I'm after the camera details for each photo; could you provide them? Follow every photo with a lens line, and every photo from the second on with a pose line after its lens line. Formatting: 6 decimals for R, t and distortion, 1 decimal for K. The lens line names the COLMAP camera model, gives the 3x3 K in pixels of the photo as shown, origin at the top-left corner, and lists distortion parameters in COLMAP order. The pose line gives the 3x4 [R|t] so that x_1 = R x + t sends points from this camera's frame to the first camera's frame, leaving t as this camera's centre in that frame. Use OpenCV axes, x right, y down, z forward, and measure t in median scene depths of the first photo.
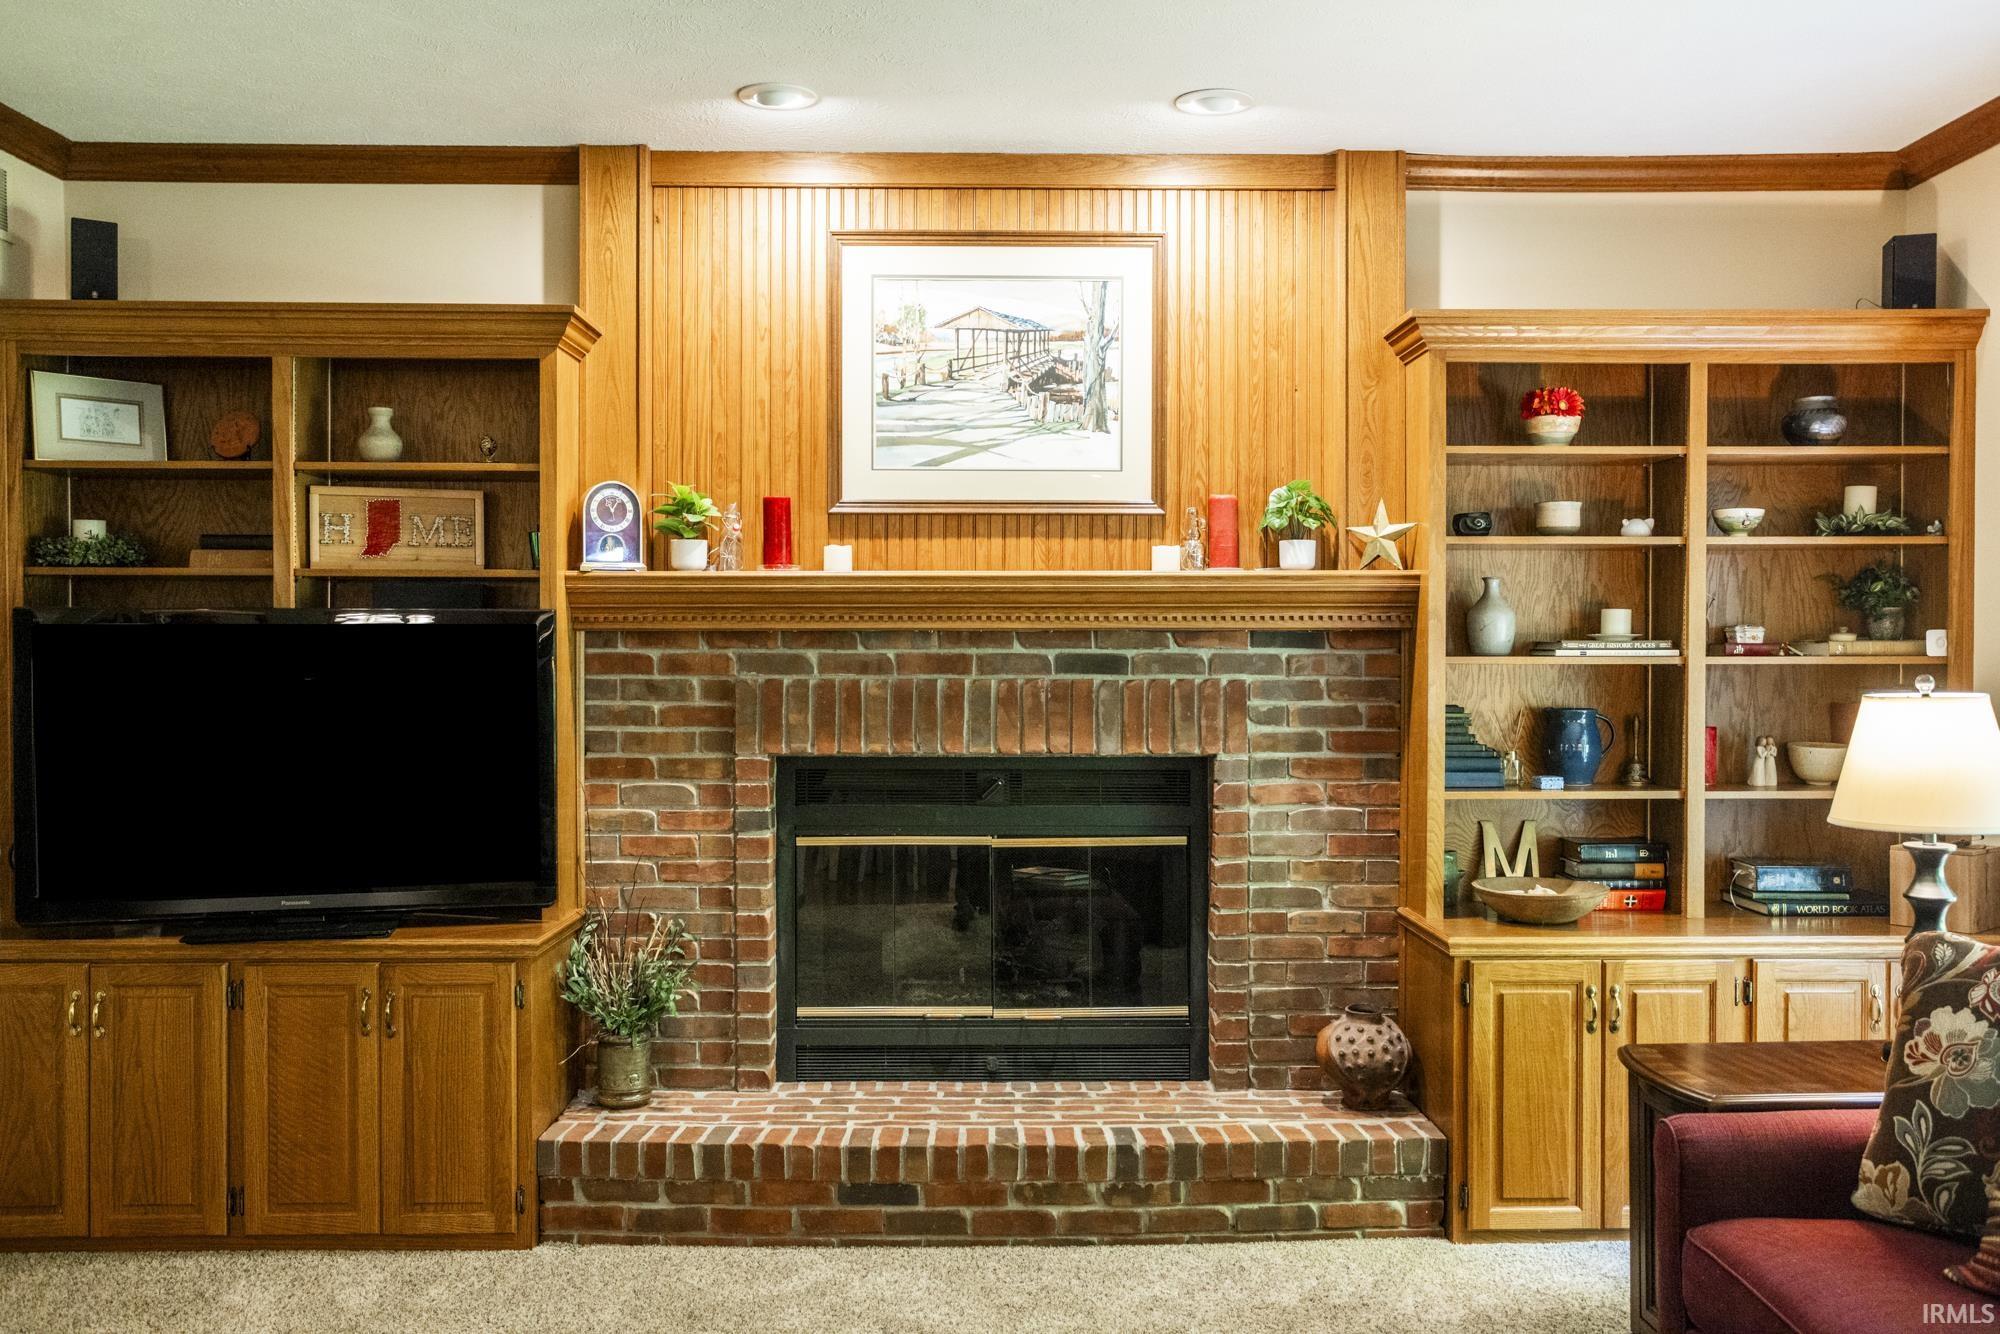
lens RADIAL K [[1659.1, 0, 1056.8], [0, 1659.1, 711.9], [0, 0, 1]] dist [0.005452, 0.031047]
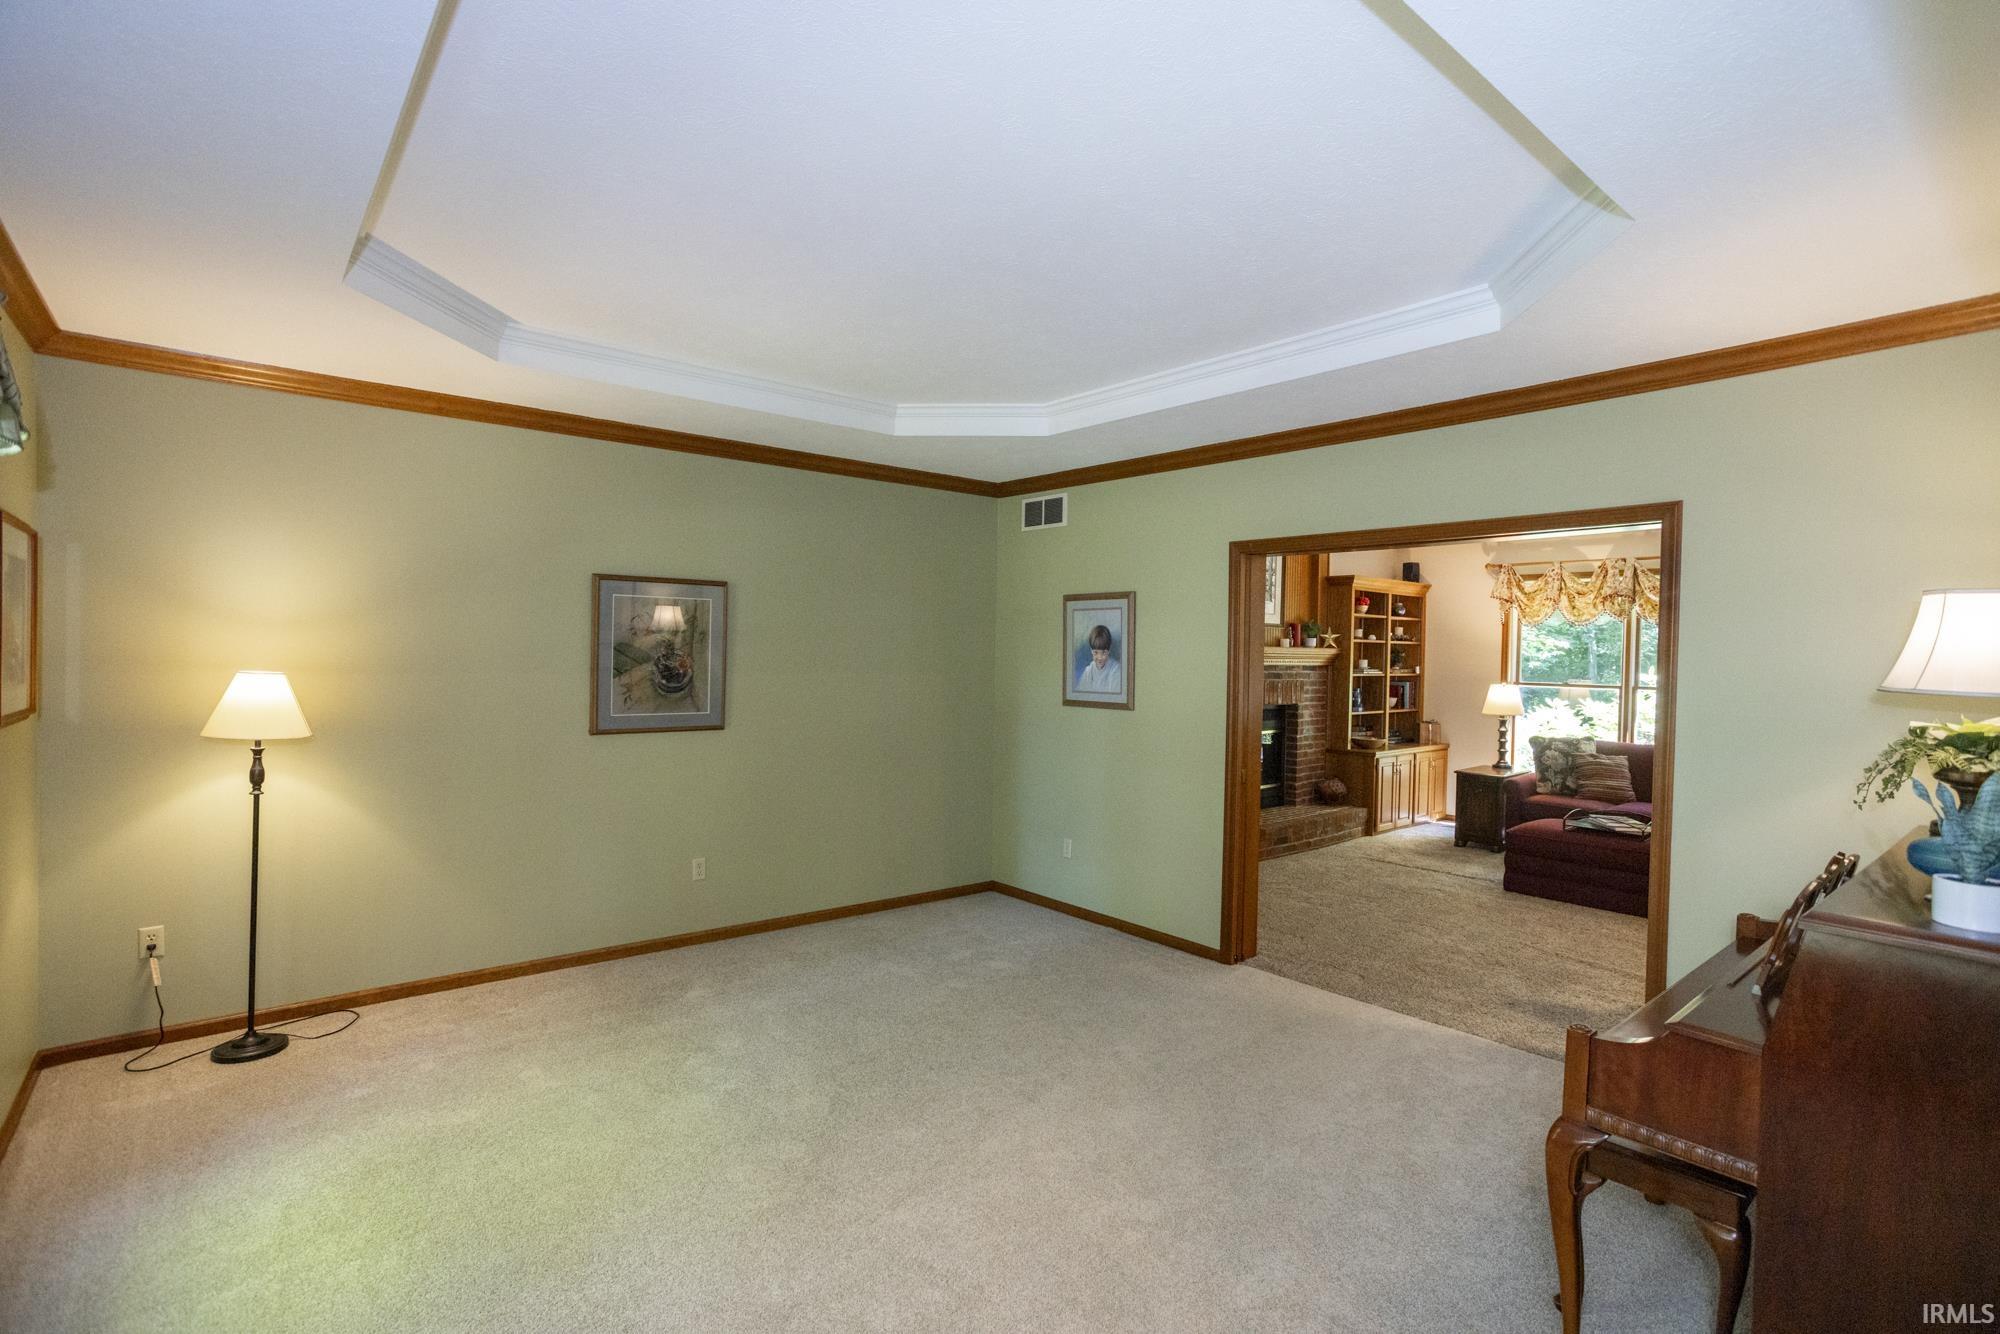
lens RADIAL K [[971.8, 0, 1024.0], [0, 971.8, 638.5], [0, 0, 1]] dist [-0.021889, 0.010286]
pose [[0.790062, 0.021458, 0.612652, -1.516365], [0.009172, 0.998862, -0.046813, -0.017532], [-0.612959, 0.042604, 0.788966, -0.186461]]
